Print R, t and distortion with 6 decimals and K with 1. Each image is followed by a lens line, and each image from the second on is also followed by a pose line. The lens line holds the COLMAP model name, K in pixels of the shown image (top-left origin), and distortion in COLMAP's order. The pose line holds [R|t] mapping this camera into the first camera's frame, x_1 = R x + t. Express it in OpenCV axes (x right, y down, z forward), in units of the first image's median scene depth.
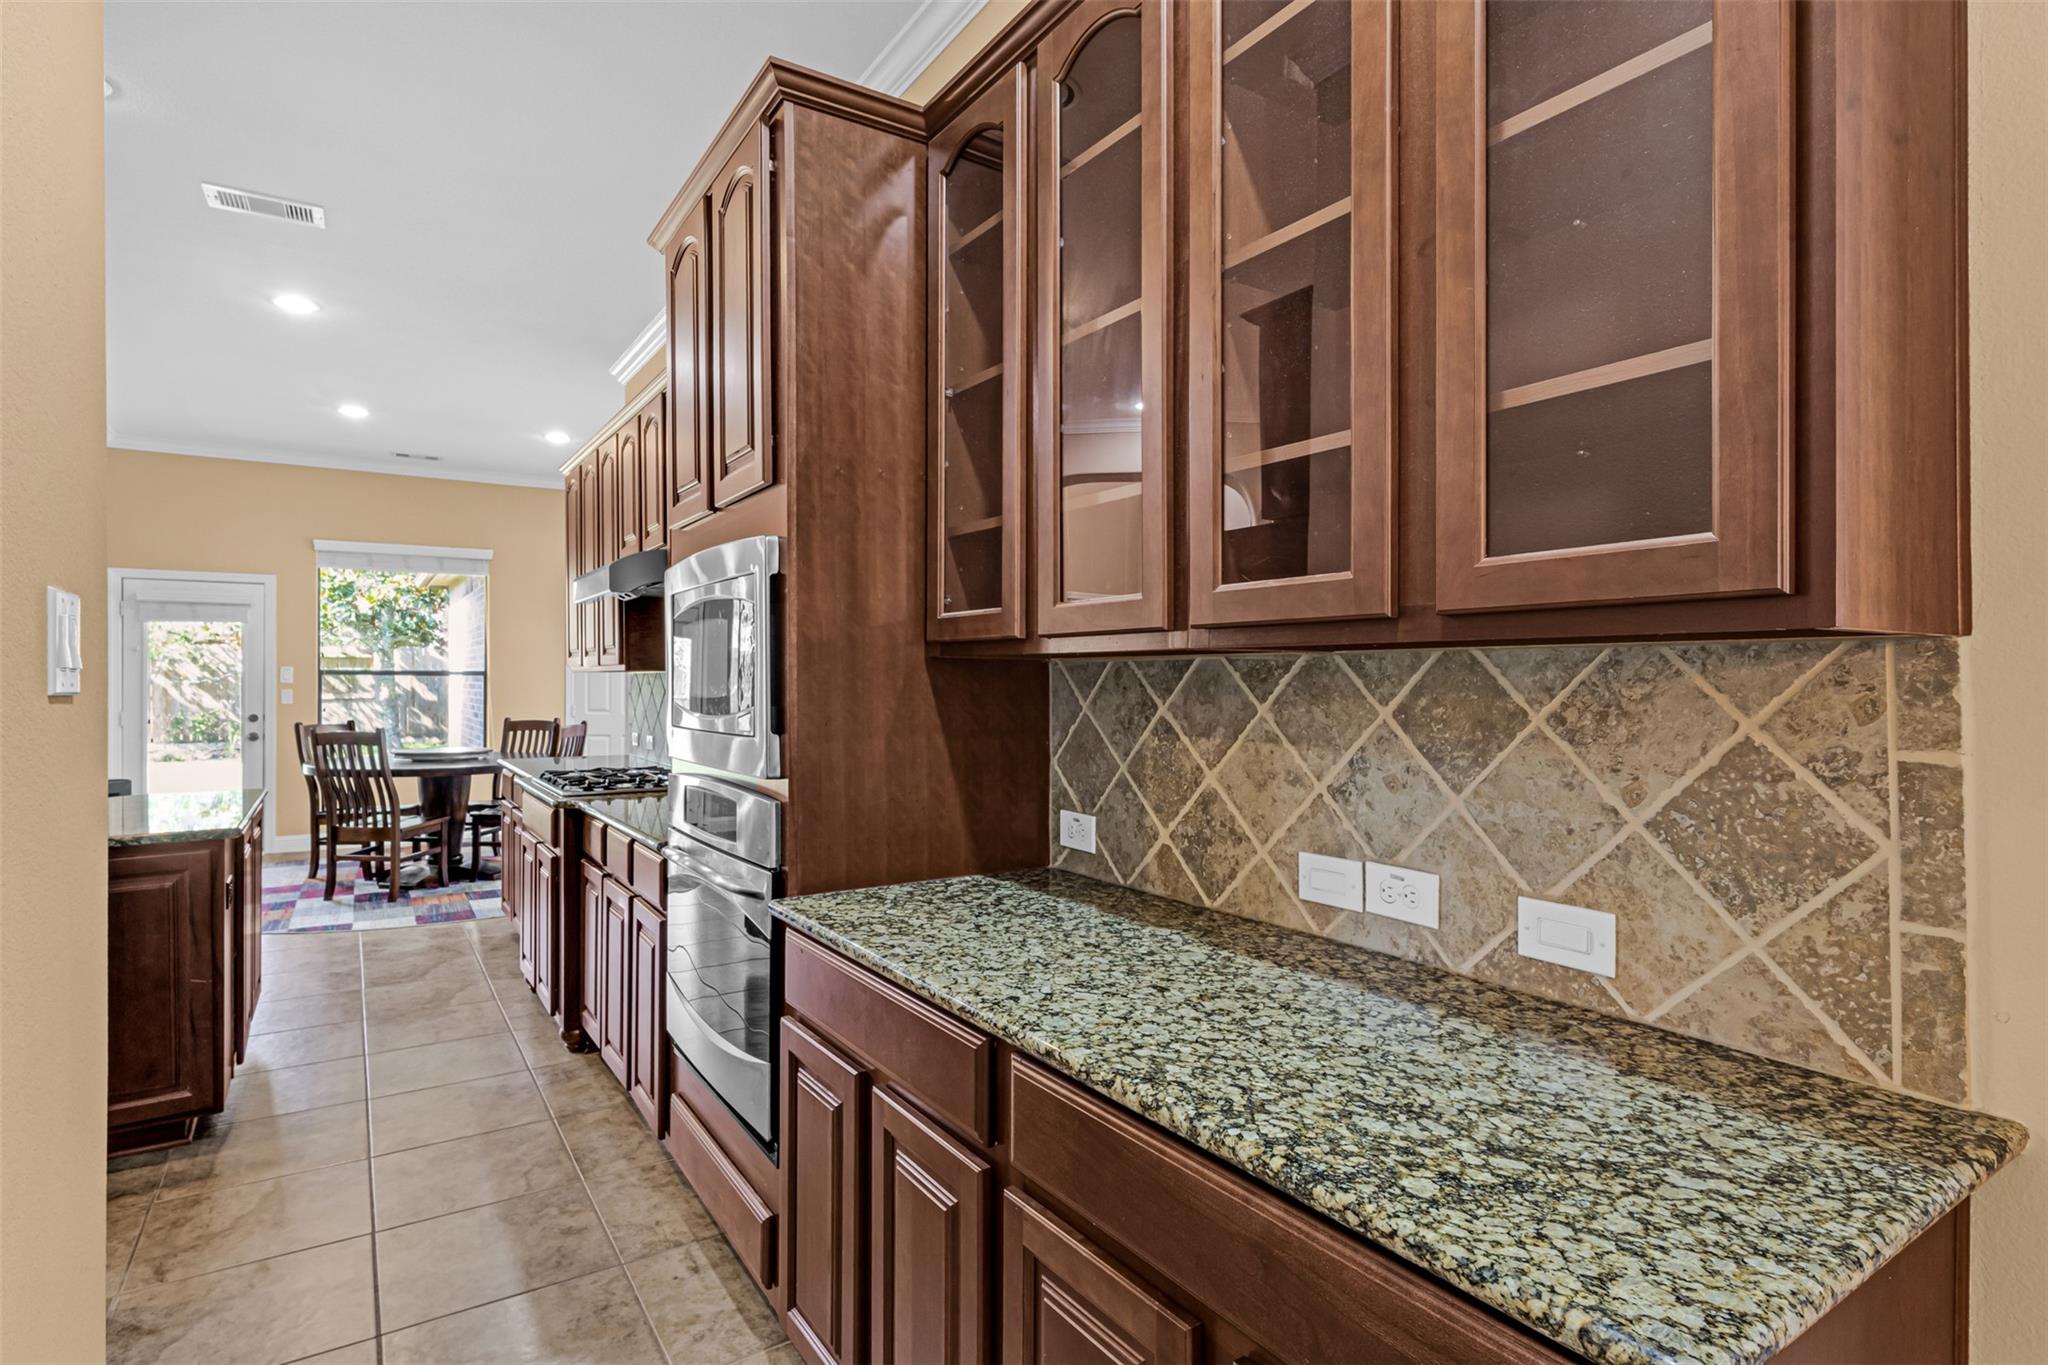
lens RADIAL K [[1012.8, 0, 1033.1], [0, 1012.8, 680.9], [0, 0, 1]] dist [0.005098, -0.000094]
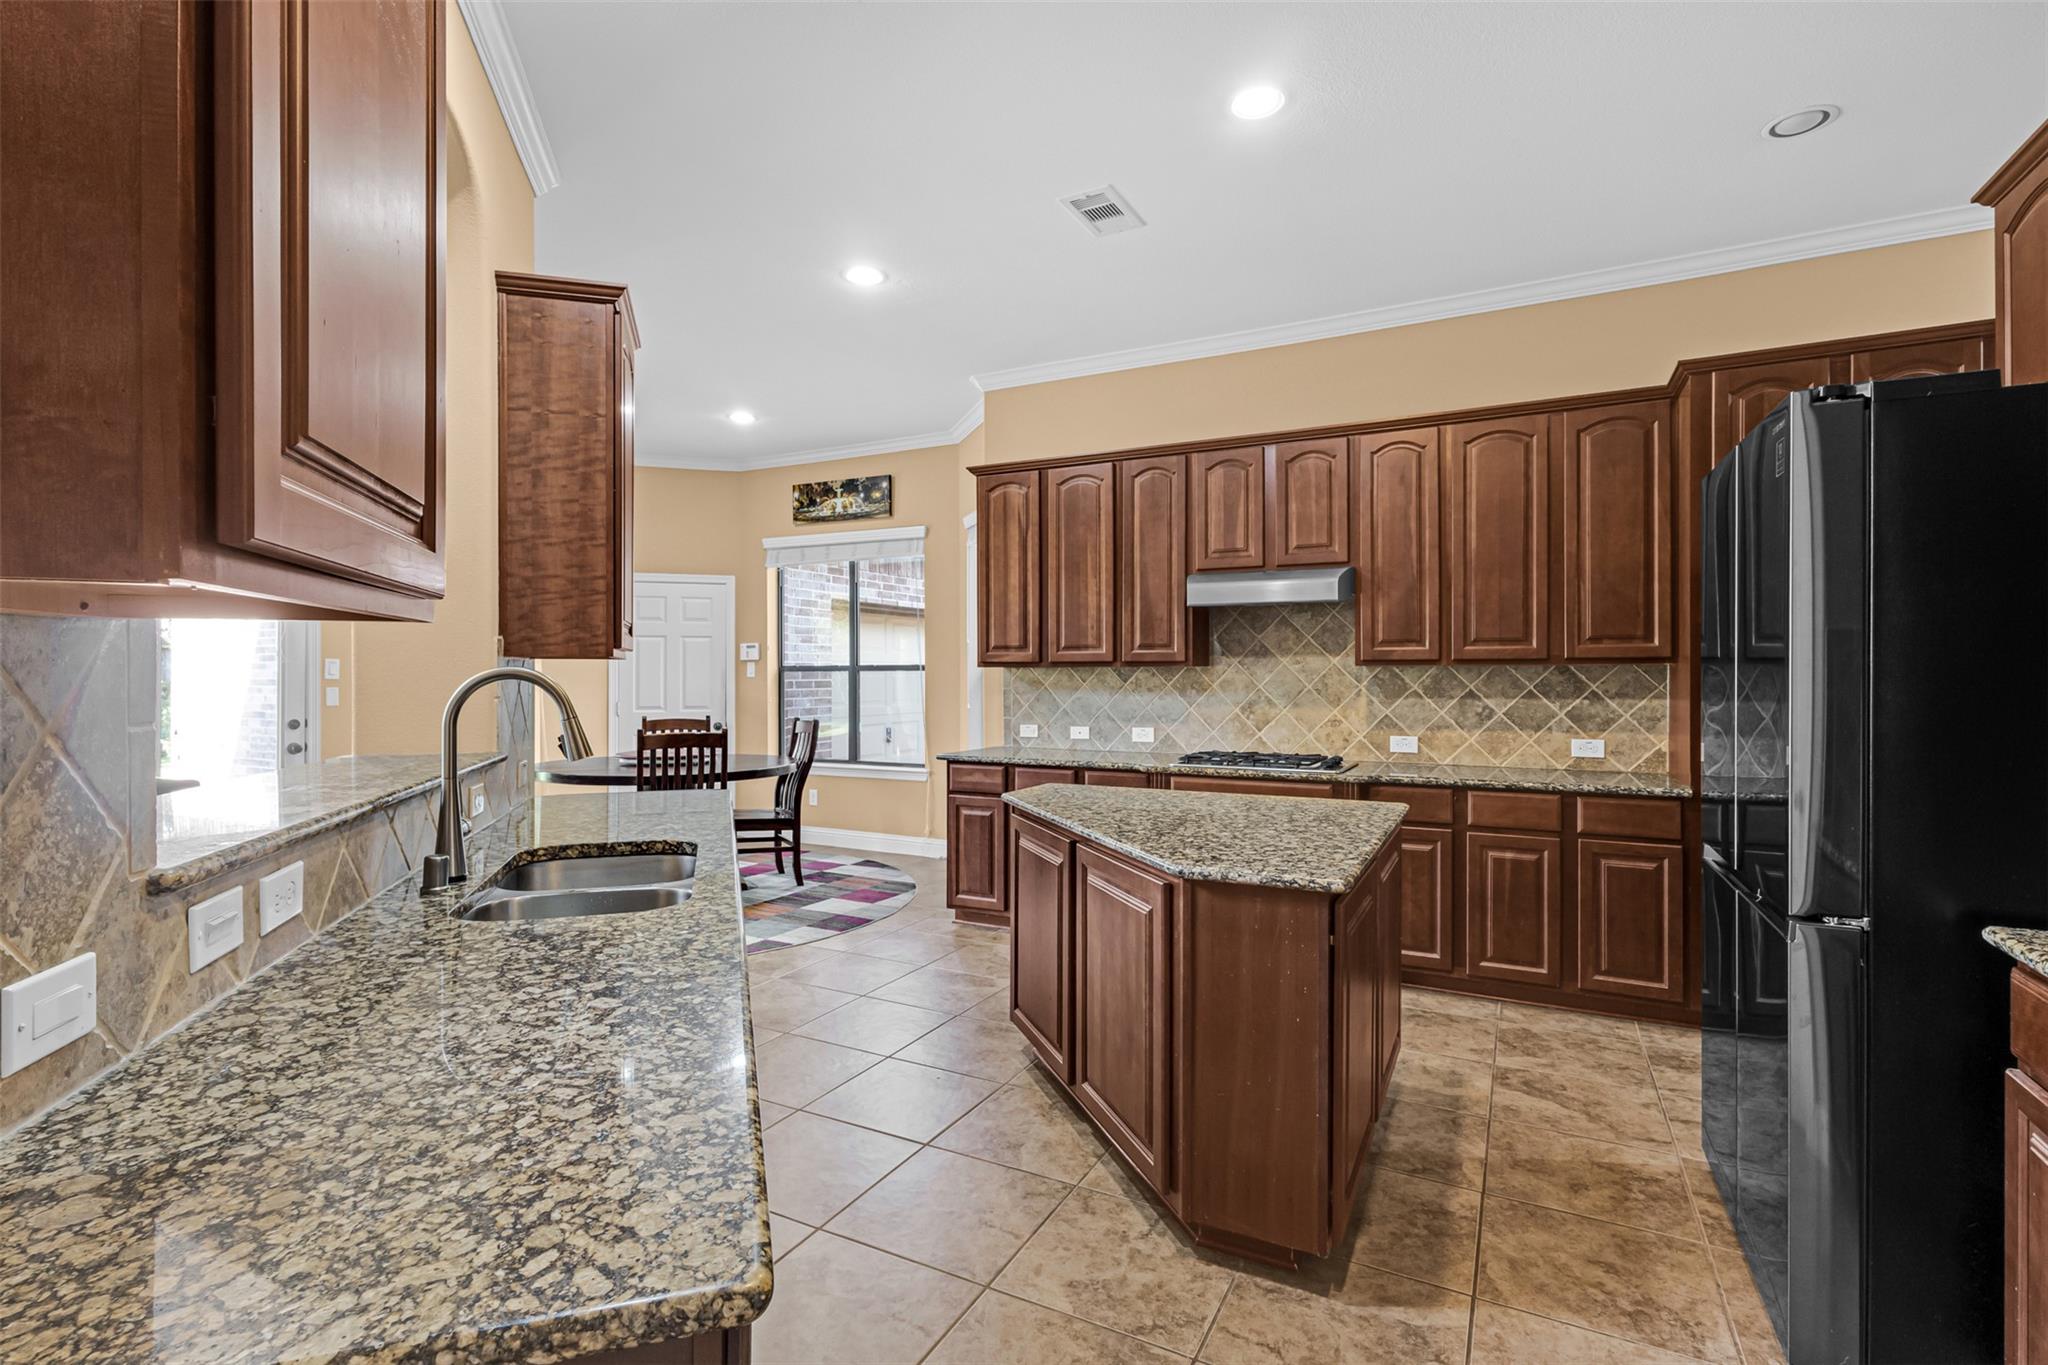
lens RADIAL K [[962.6, 0, 1022.4], [0, 962.6, 669.5], [0, 0, 1]] dist [0.005838, 0.001102]
pose [[0.880580, -0.001030, 0.473896, -0.662553], [0.001428, 0.999999, -0.000481, -0.004351], [-0.473895, 0.001100, 0.880581, 0.092951]]
